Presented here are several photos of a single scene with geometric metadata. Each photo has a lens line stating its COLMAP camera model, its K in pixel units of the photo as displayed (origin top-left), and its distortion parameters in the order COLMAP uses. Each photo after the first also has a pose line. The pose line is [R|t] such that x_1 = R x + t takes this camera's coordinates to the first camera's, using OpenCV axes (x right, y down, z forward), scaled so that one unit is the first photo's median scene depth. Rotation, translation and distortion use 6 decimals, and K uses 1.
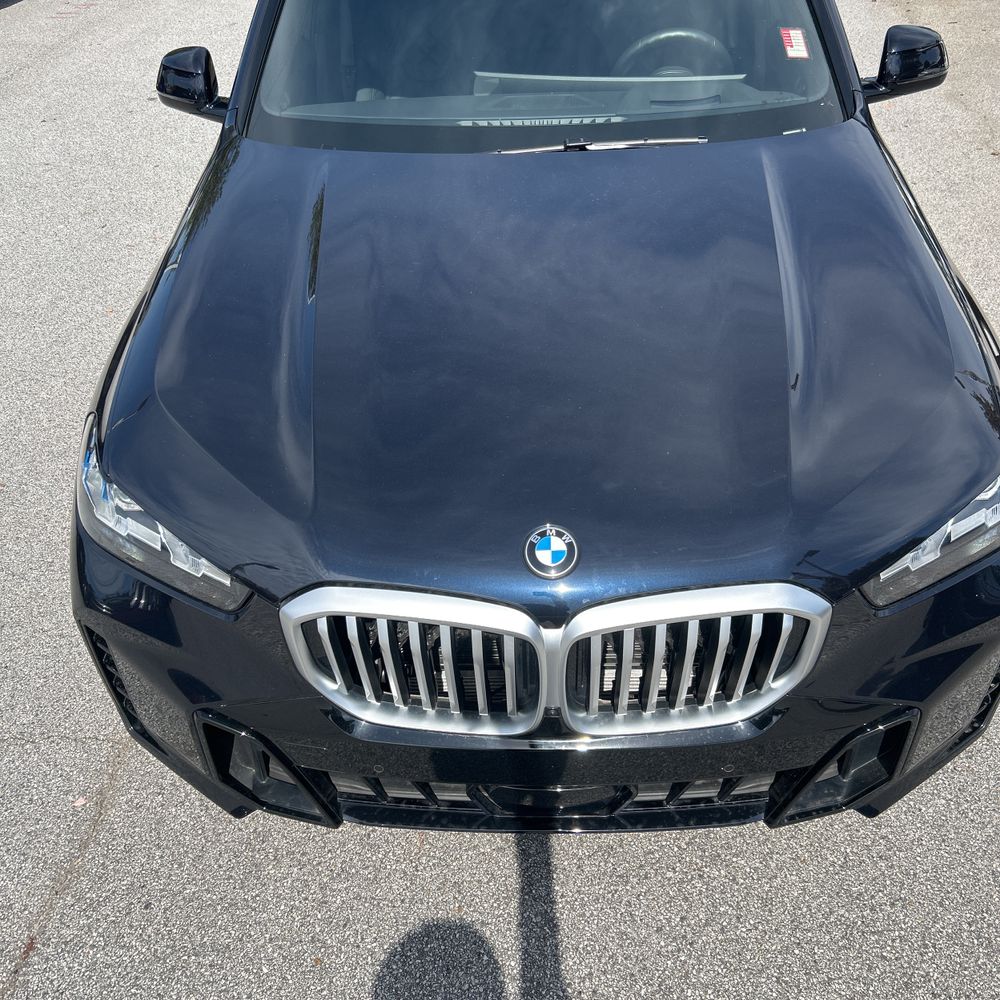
lens RADIAL K [[1007.5, 0, 503.8], [0, 1007.5, 514.2], [0, 0, 1]] dist [0.010810, -0.013904]
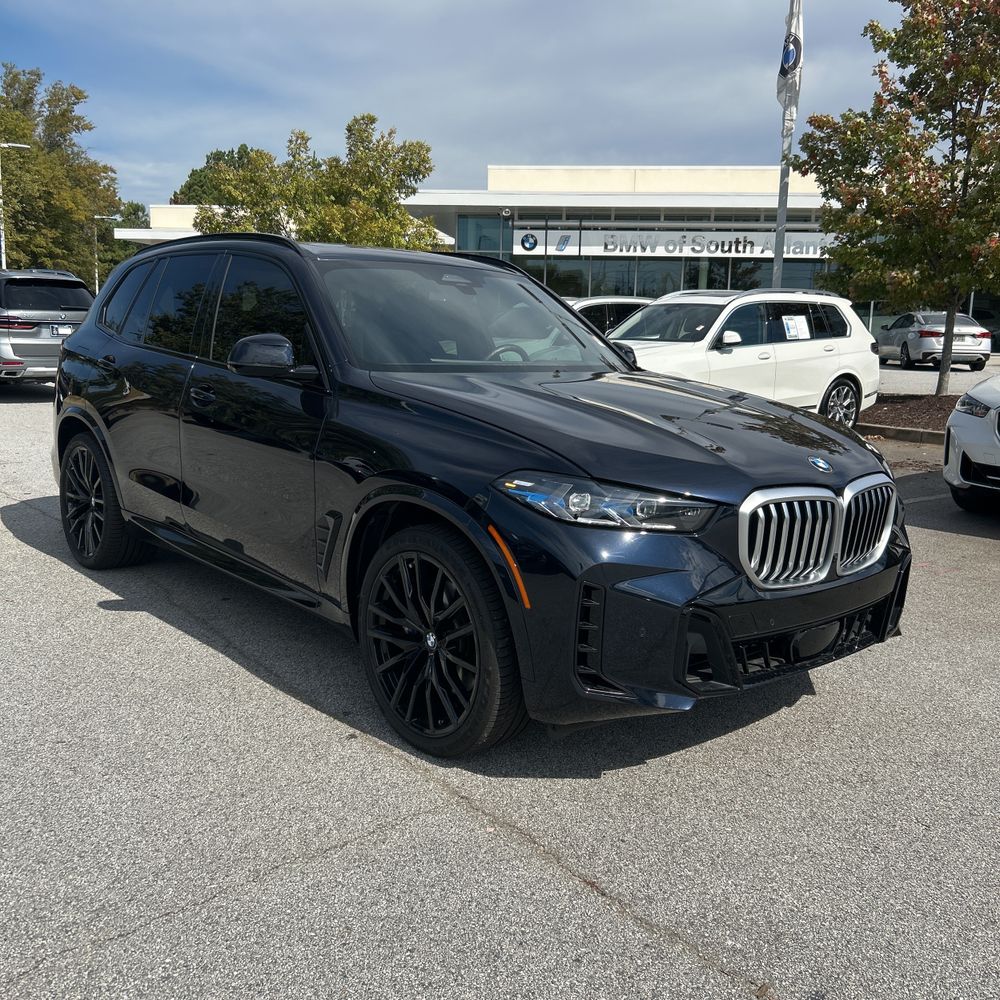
lens RADIAL K [[1007.2, 0, 495.7], [0, 1007.2, 496.1], [0, 0, 1]] dist [0.006375, -0.012308]
pose [[0.738685, -0.057861, 0.671563, -1.353995], [0.372851, 0.865082, -0.335582, 0.399027], [-0.561540, 0.498282, 0.660596, 0.049771]]
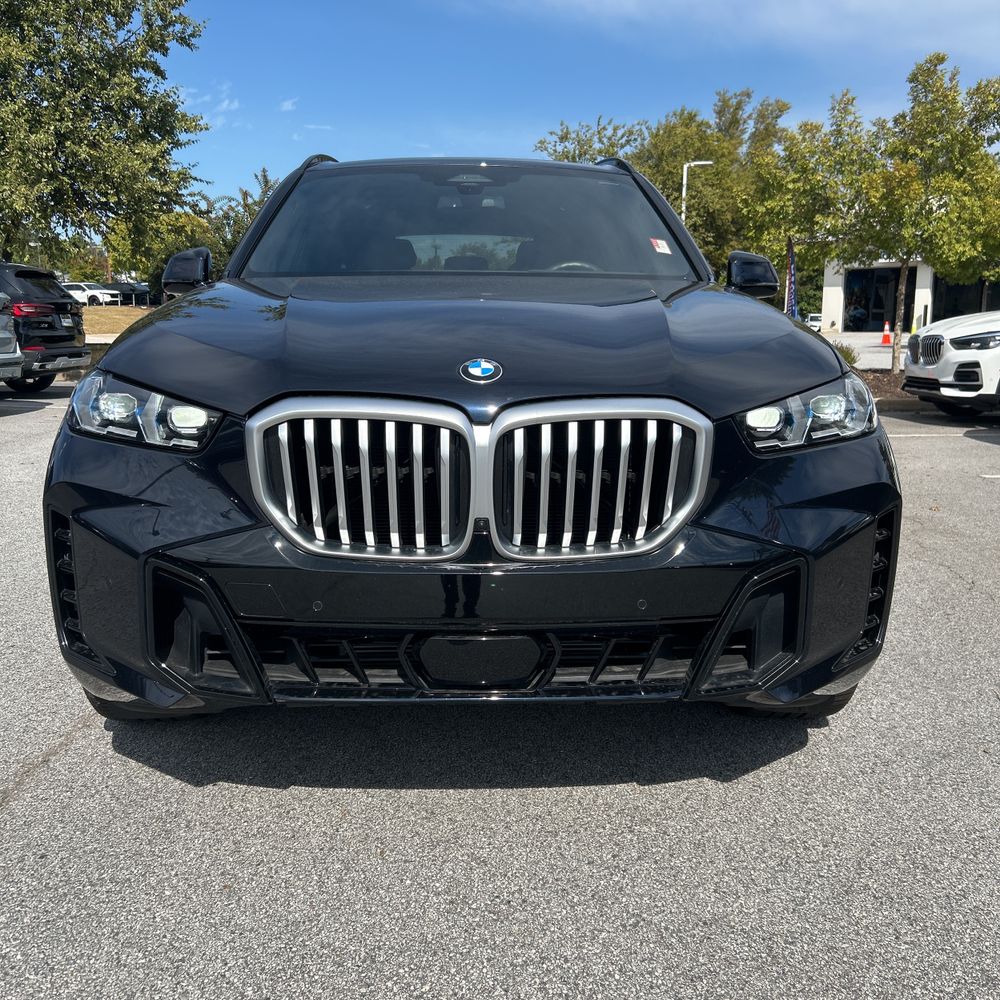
lens RADIAL K [[1012.0, 0, 500.0], [0, 1012.0, 500.0], [0, 0, 1]] dist [0.006347, -0.002319]
pose [[0.997410, 0.027118, 0.066622, -0.005620], [0.007779, 0.880114, -0.474699, 0.573829], [-0.071507, 0.473988, 0.877623, -0.002335]]
